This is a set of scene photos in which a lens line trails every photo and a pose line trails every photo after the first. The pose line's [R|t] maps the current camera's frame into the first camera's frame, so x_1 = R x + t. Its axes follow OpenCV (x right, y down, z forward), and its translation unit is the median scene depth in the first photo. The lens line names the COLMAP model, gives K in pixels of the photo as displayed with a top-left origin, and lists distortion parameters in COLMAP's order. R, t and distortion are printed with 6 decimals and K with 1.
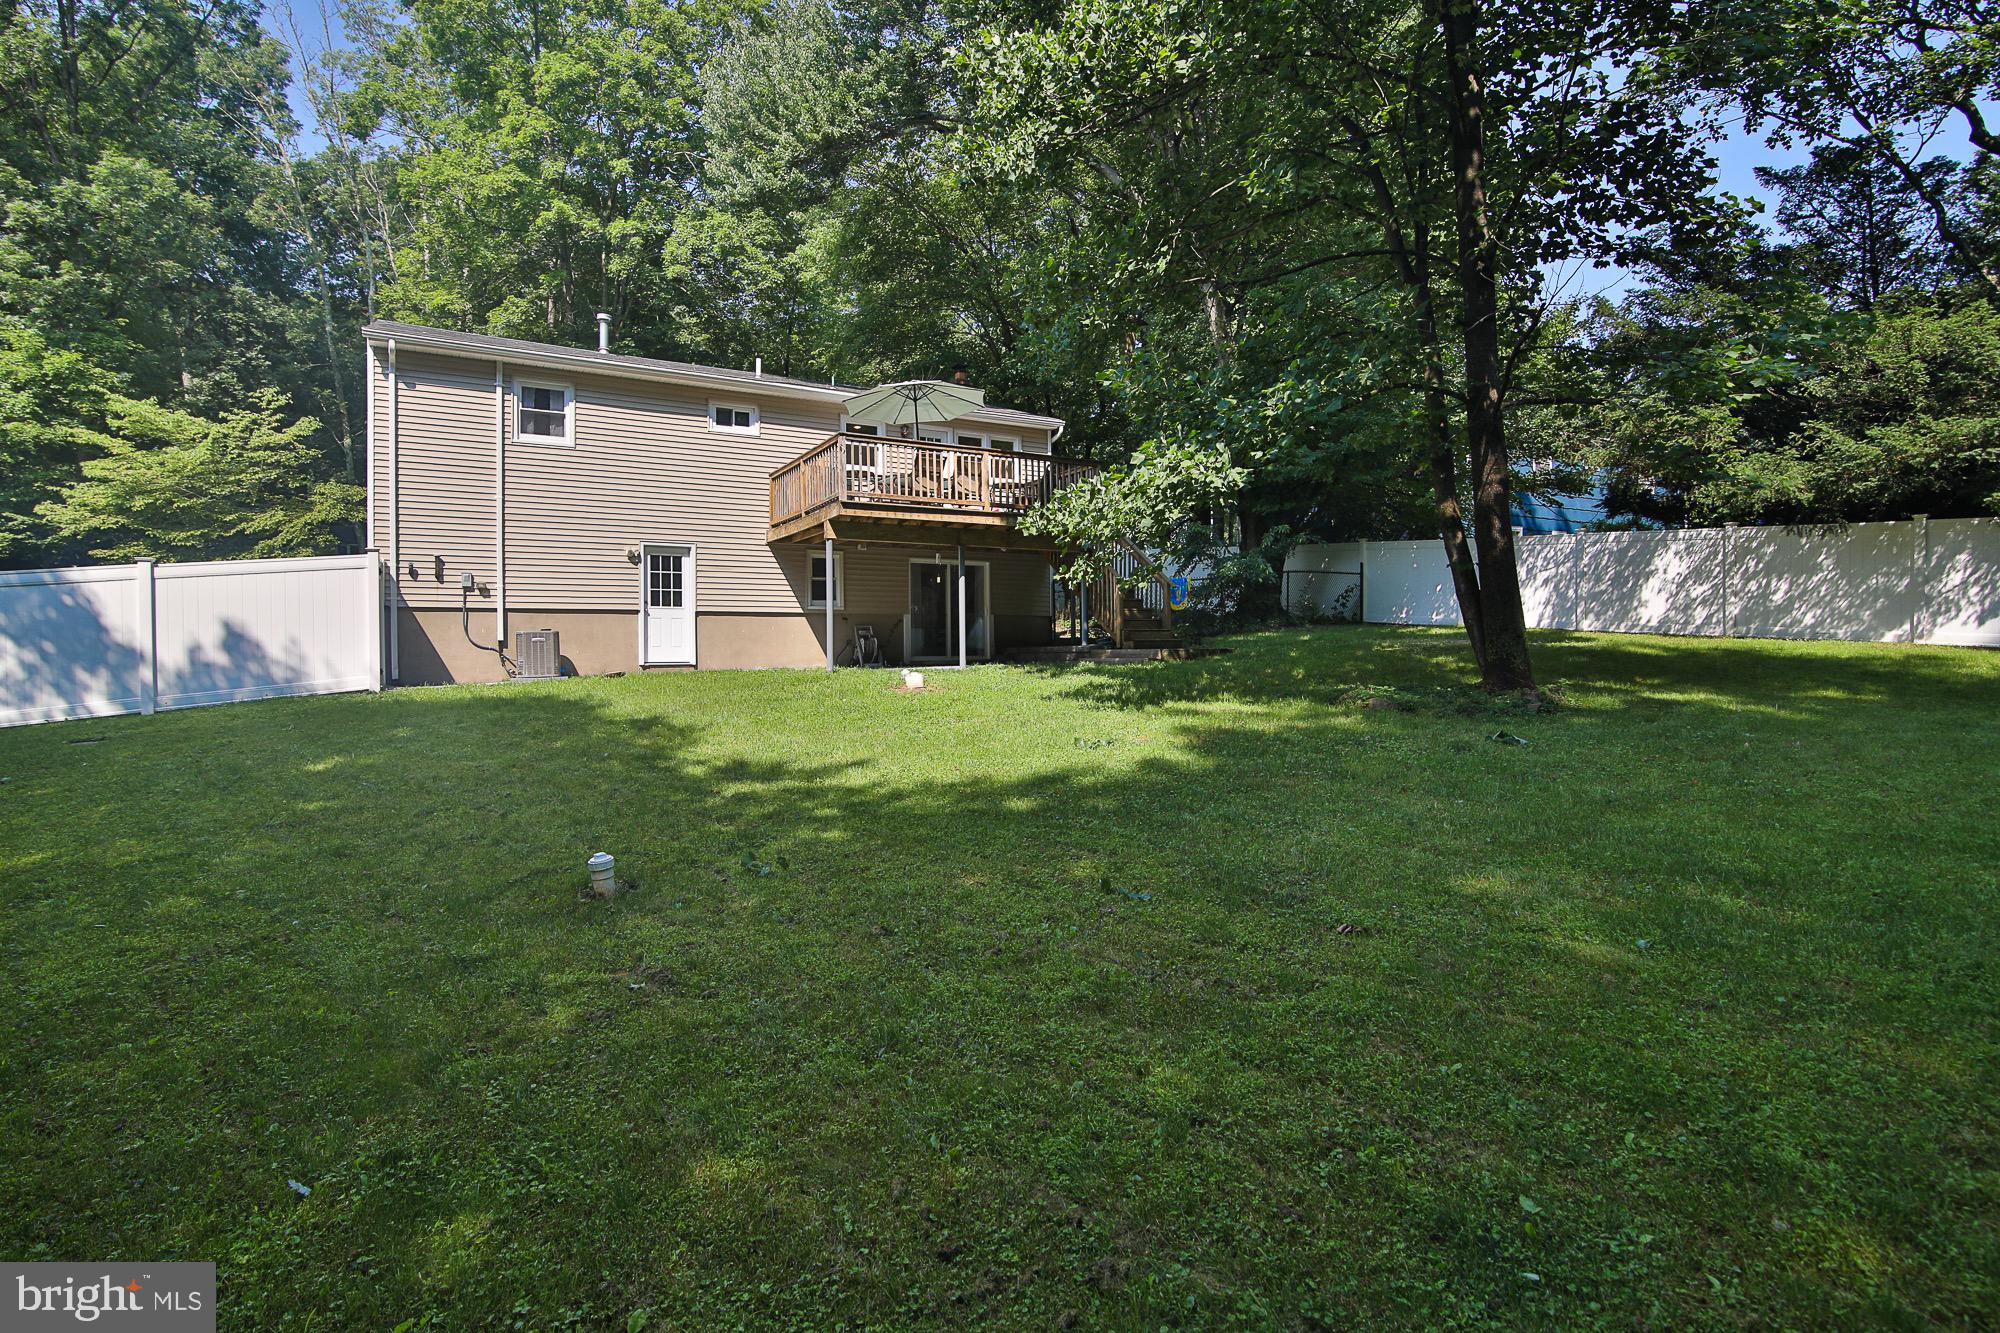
lens RADIAL K [[995.8, 0, 999.8], [0, 995.8, 658.9], [0, 0, 1]] dist [-0.022489, 0.002479]
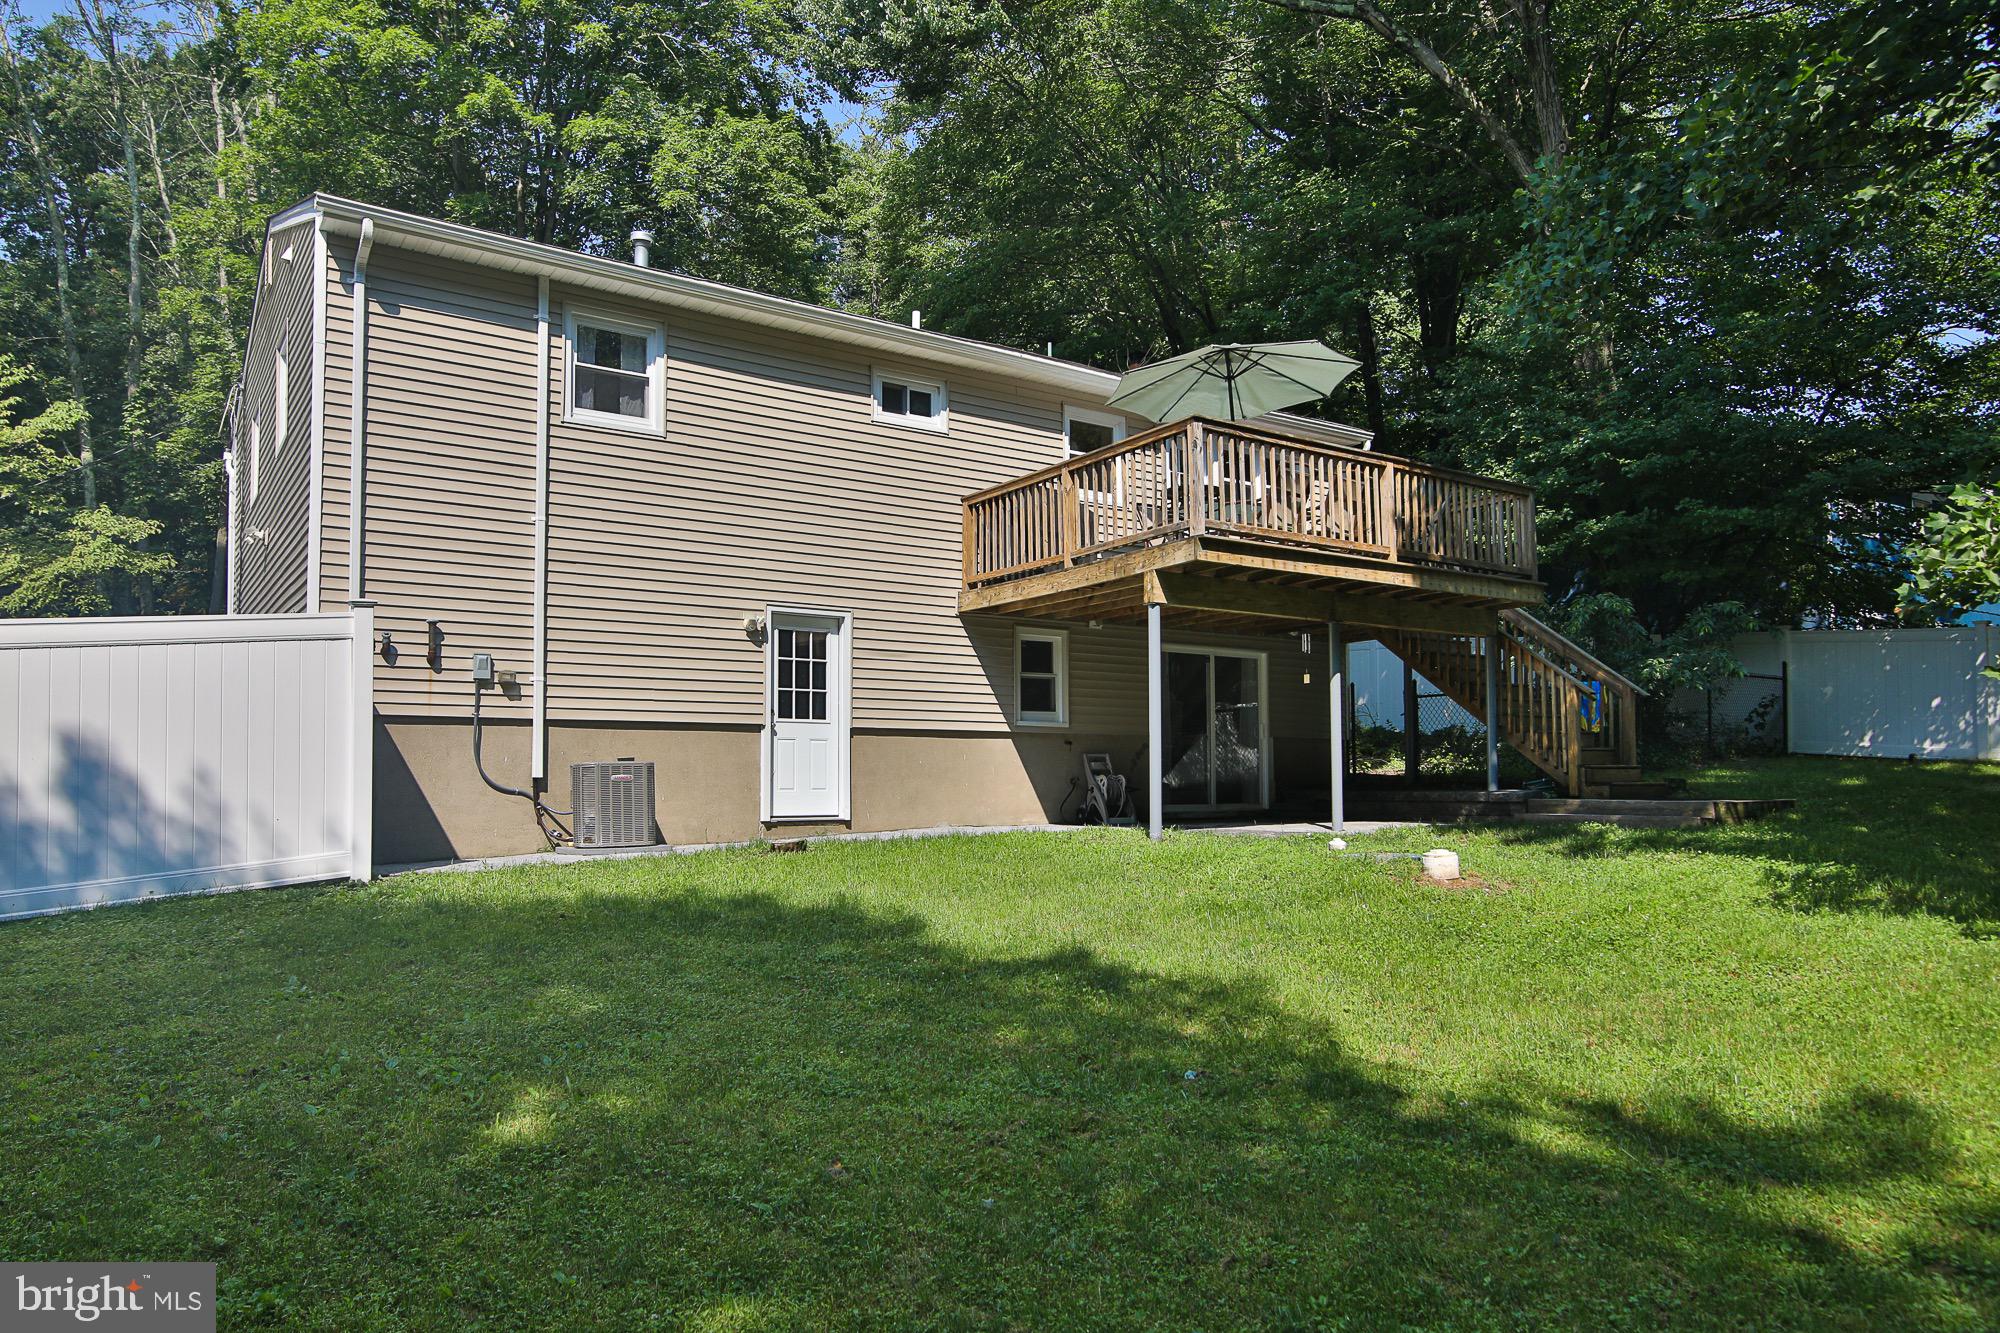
lens RADIAL K [[1289.3, 0, 954.8], [0, 1289.3, 732.5], [0, 0, 1]] dist [-0.002827, -0.004289]
pose [[0.997254, 0.010208, 0.073352, -0.304167], [-0.006809, 0.998897, -0.046449, -0.011063], [-0.073745, 0.045822, 0.996224, 0.251900]]
